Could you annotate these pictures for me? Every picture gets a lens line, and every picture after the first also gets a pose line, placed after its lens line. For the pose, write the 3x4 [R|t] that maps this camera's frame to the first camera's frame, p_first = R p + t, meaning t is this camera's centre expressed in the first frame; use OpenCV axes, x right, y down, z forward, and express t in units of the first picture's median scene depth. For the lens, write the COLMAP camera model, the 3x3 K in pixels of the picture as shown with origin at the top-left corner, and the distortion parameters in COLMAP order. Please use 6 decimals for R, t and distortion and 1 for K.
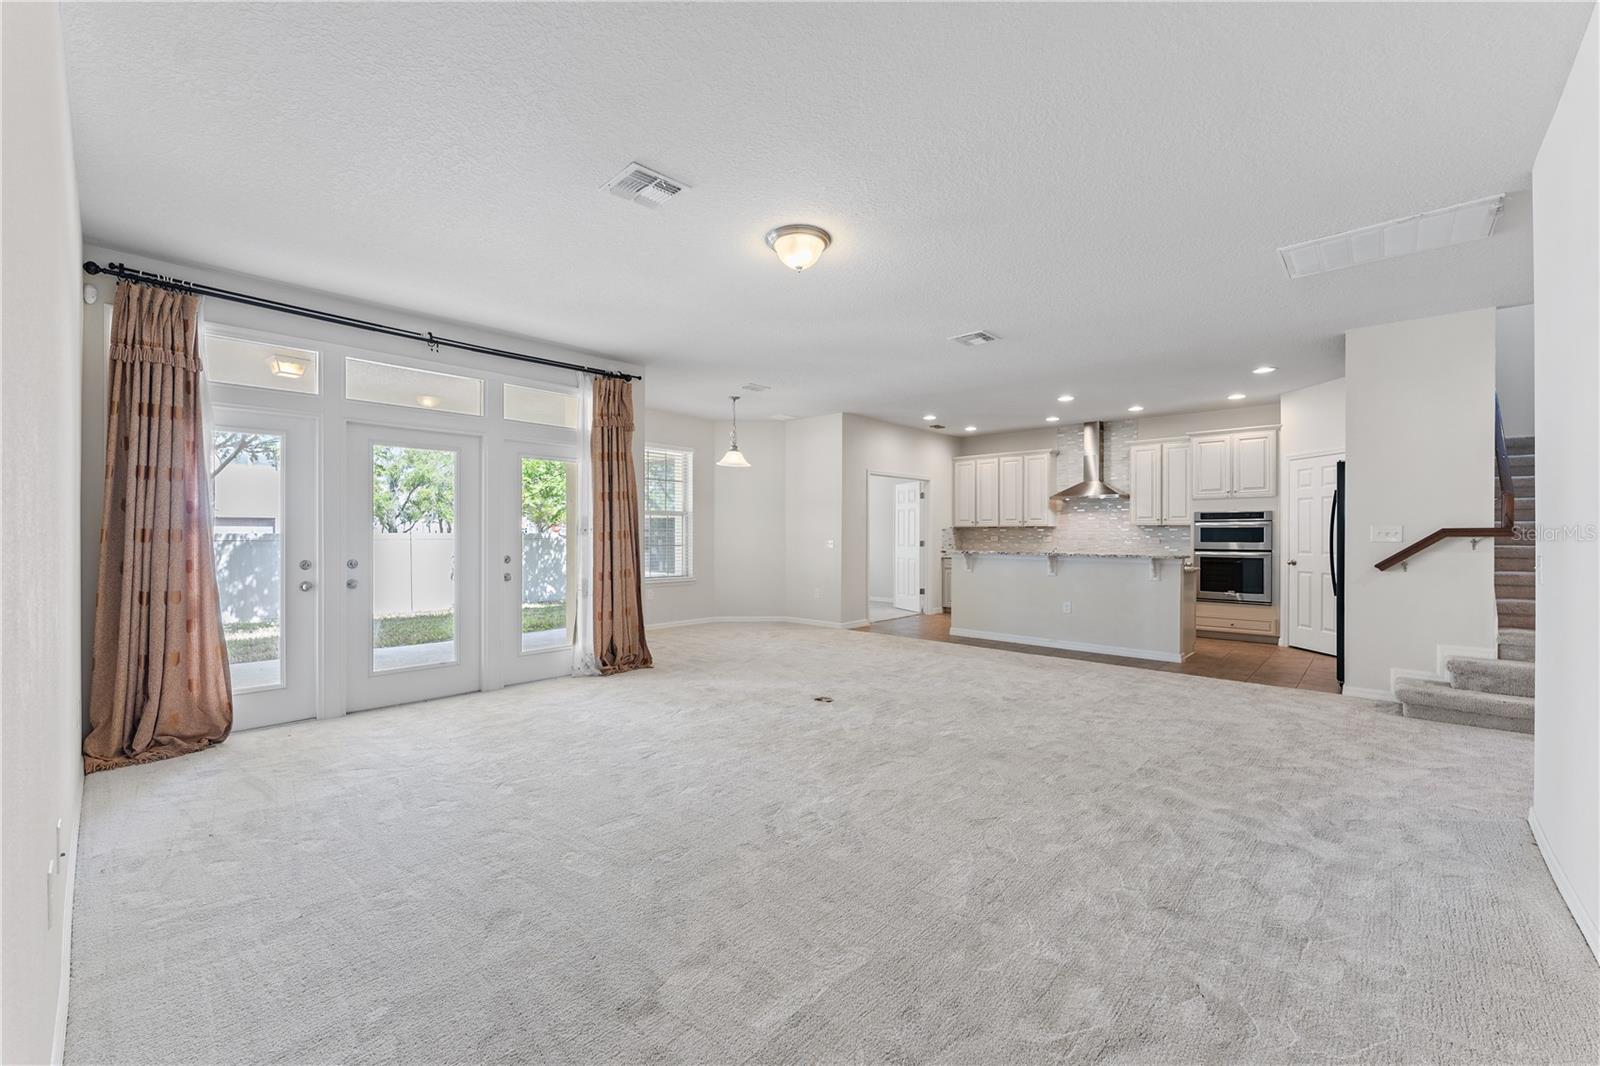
lens RADIAL K [[639.8, 0, 792.5], [0, 639.8, 536.6], [0, 0, 1]] dist [-0.001680, -0.000171]
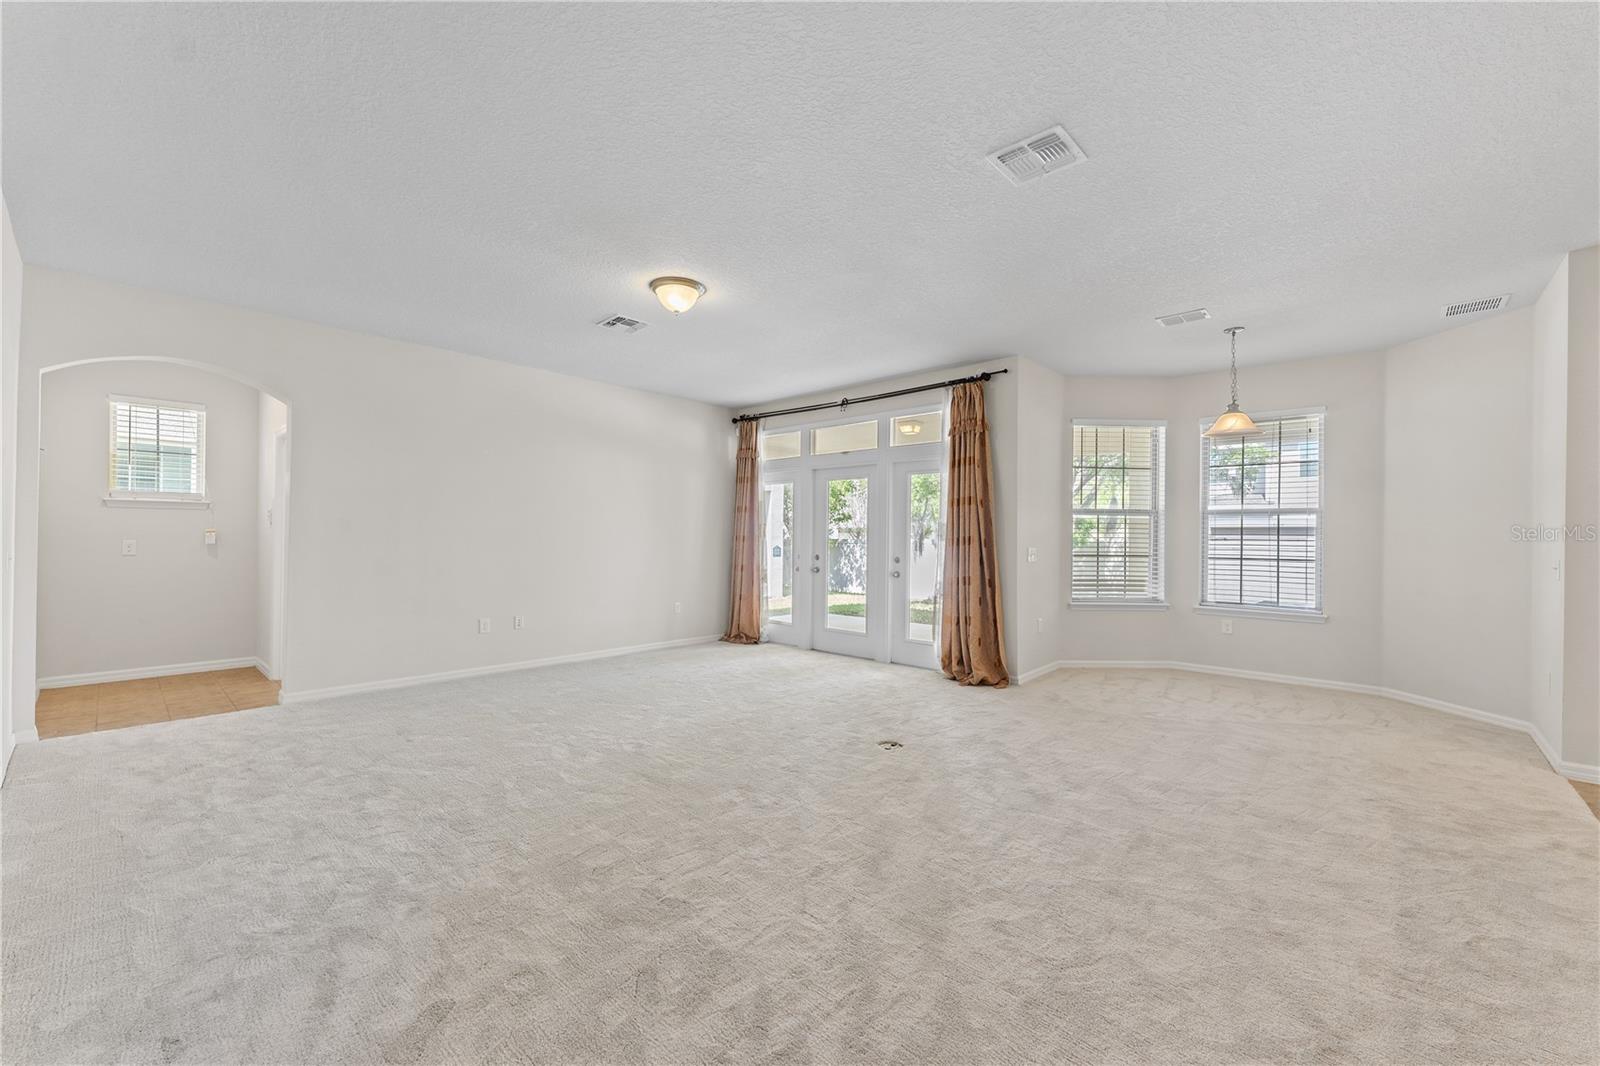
lens RADIAL K [[639.8, 0, 792.5], [0, 639.8, 536.6], [0, 0, 1]] dist [-0.001680, -0.000171]
pose [[0.006344, -0.003262, -0.999975, 0.582007], [-0.012670, 0.999914, -0.003342, -0.001889], [0.999900, 0.012691, 0.006302, 0.591066]]
